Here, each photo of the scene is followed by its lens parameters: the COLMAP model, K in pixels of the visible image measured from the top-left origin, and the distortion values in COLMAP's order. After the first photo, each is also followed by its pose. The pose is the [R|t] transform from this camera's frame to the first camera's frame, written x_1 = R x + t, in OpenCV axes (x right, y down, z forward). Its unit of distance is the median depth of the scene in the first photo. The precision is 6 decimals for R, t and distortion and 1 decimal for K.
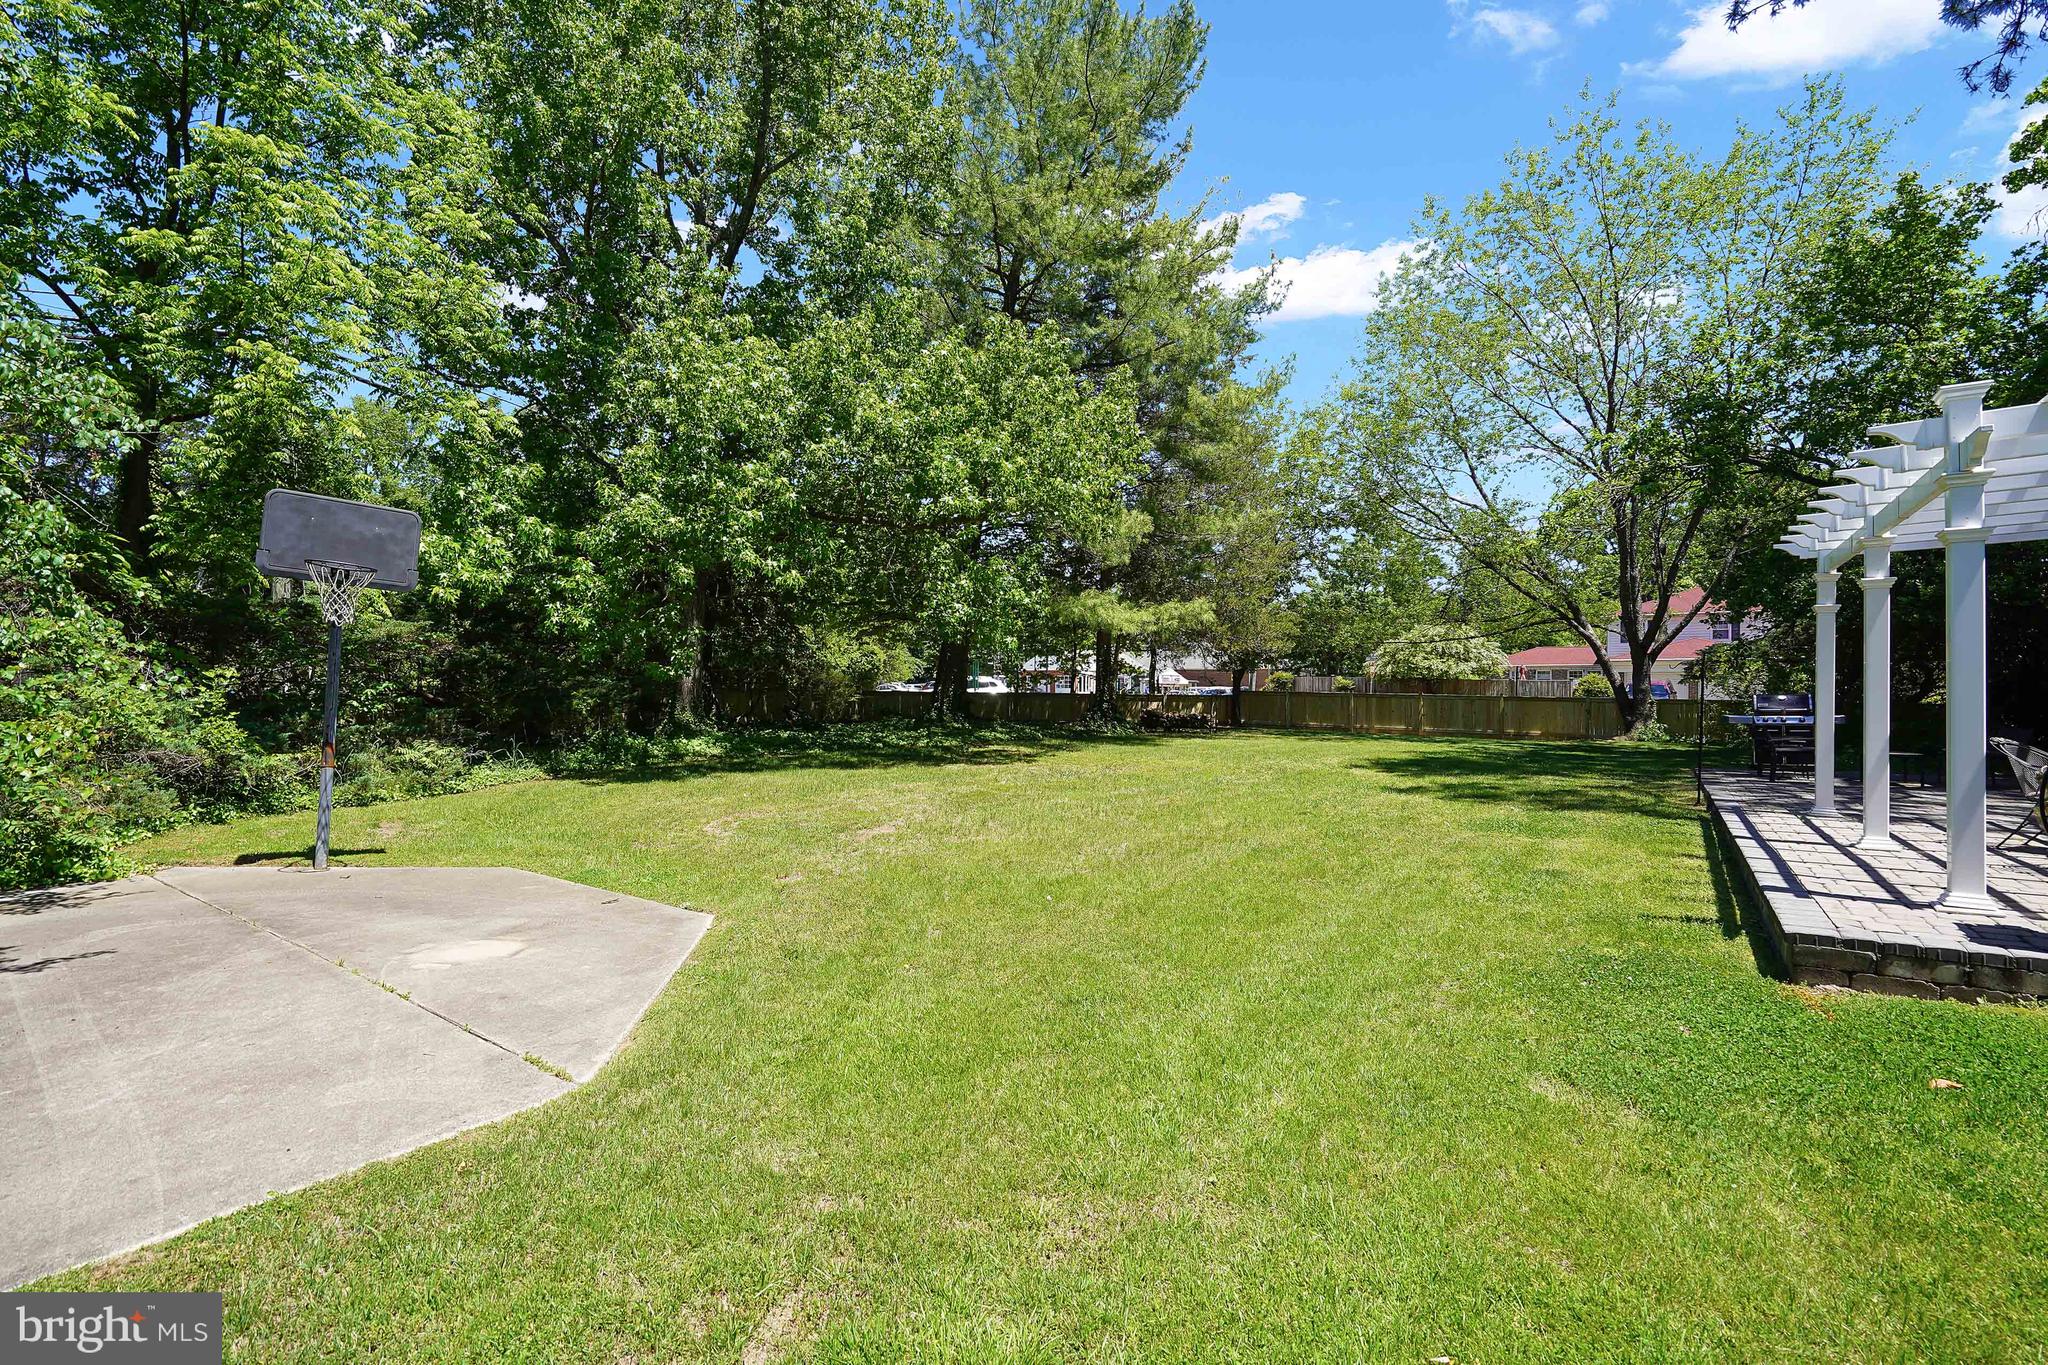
lens RADIAL K [[930.0, 0, 1020.7], [0, 930.0, 685.3], [0, 0, 1]] dist [-0.001937, 0.000340]
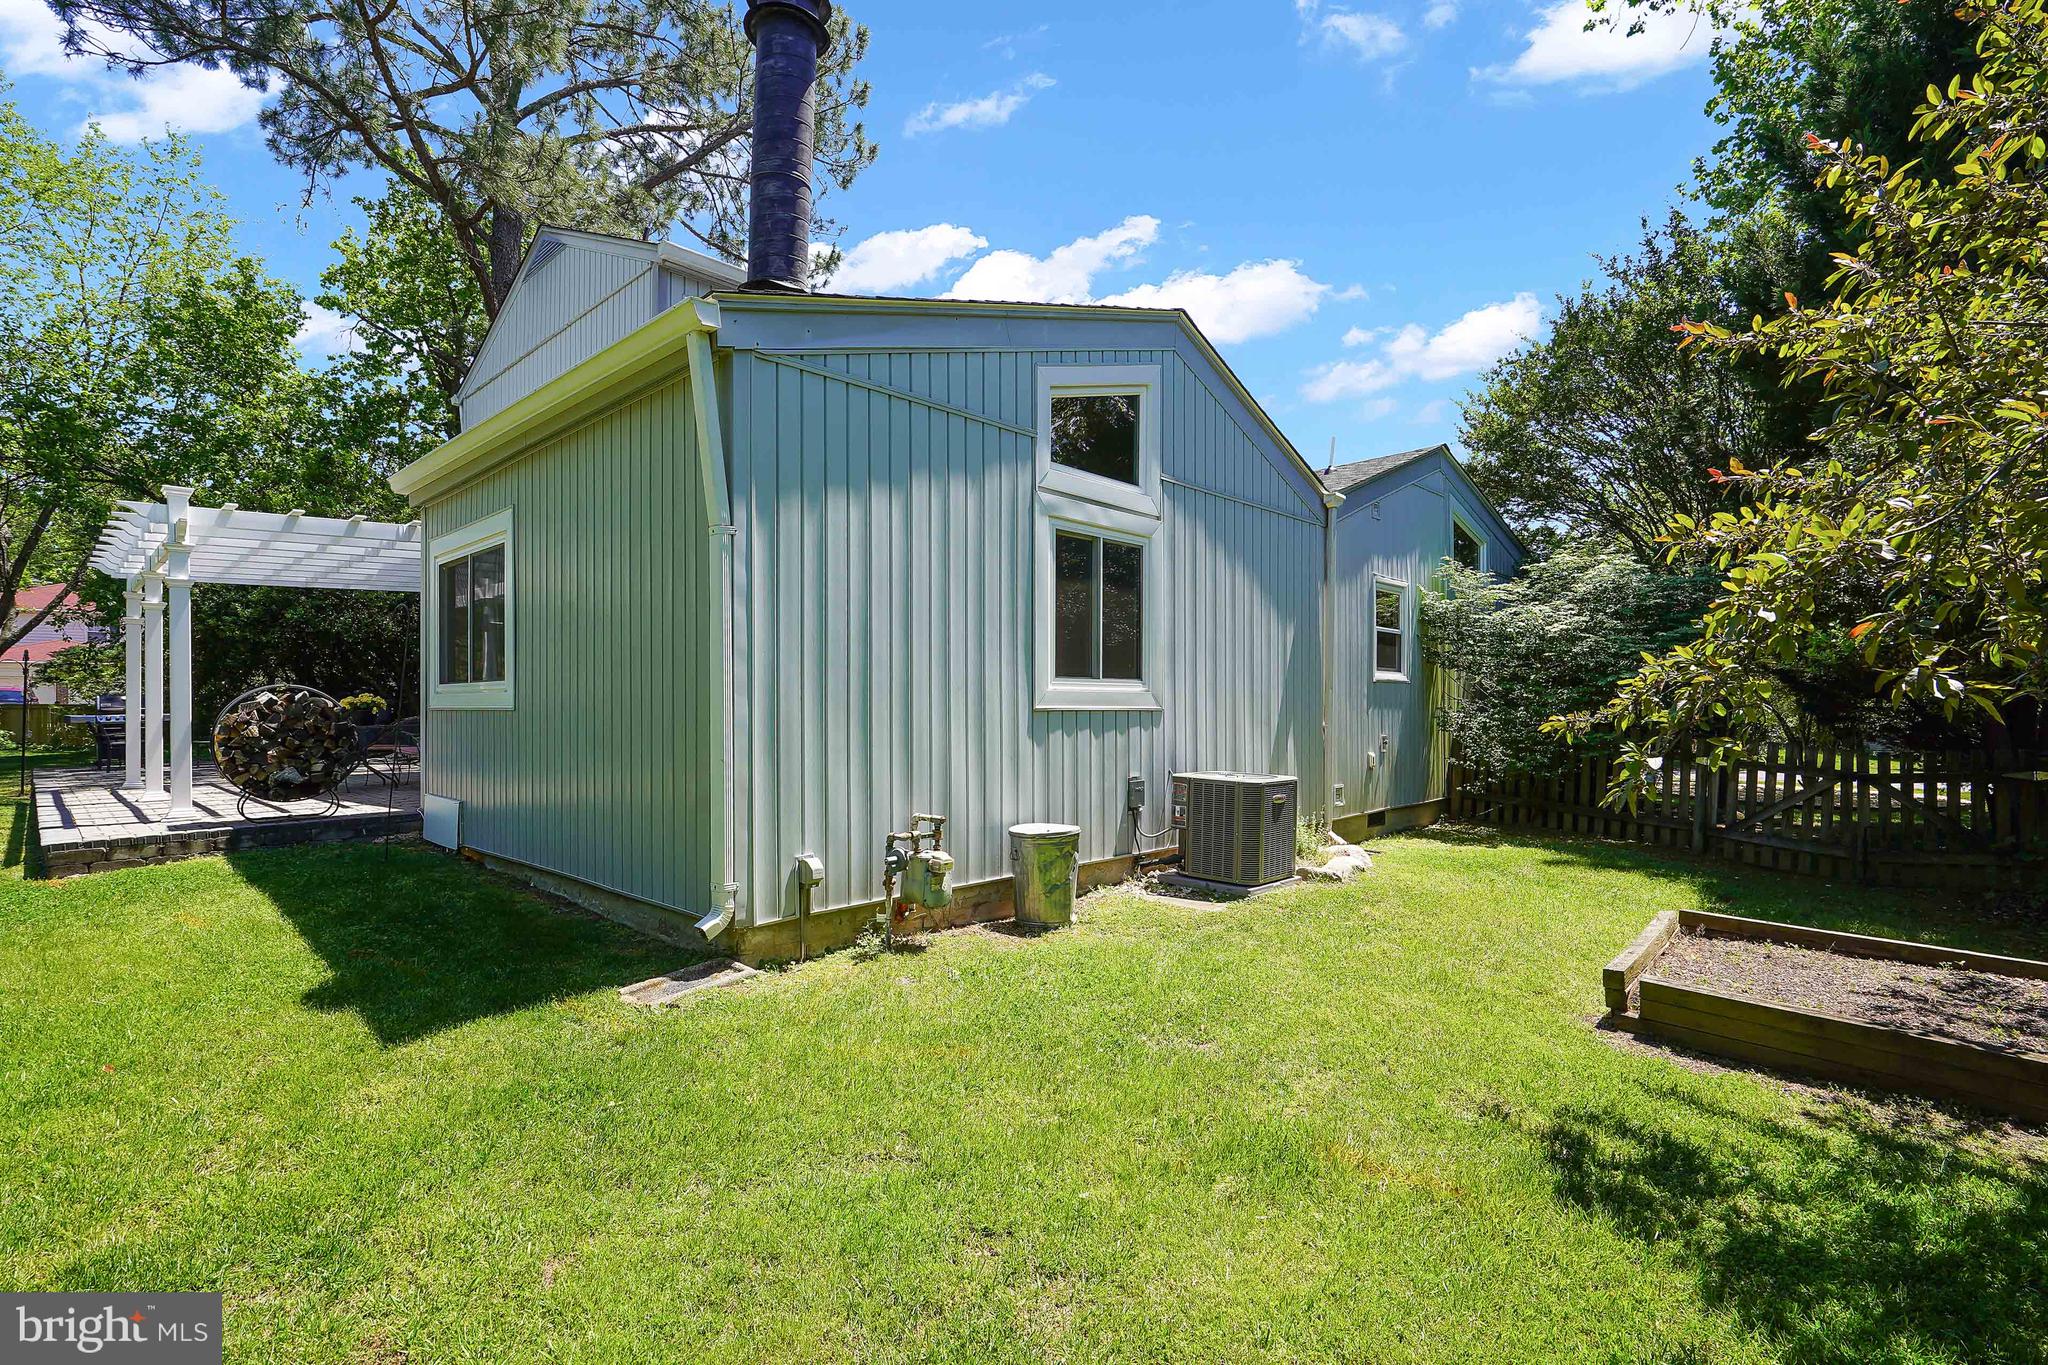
lens RADIAL K [[956.0, 0, 1026.6], [0, 956.0, 695.2], [0, 0, 1]] dist [-0.001405, -0.000421]
pose [[0.161133, -0.007853, 0.986902, -0.359681], [0.005089, 0.999962, 0.007126, 0.025278], [-0.986920, 0.003874, 0.161166, -0.687859]]
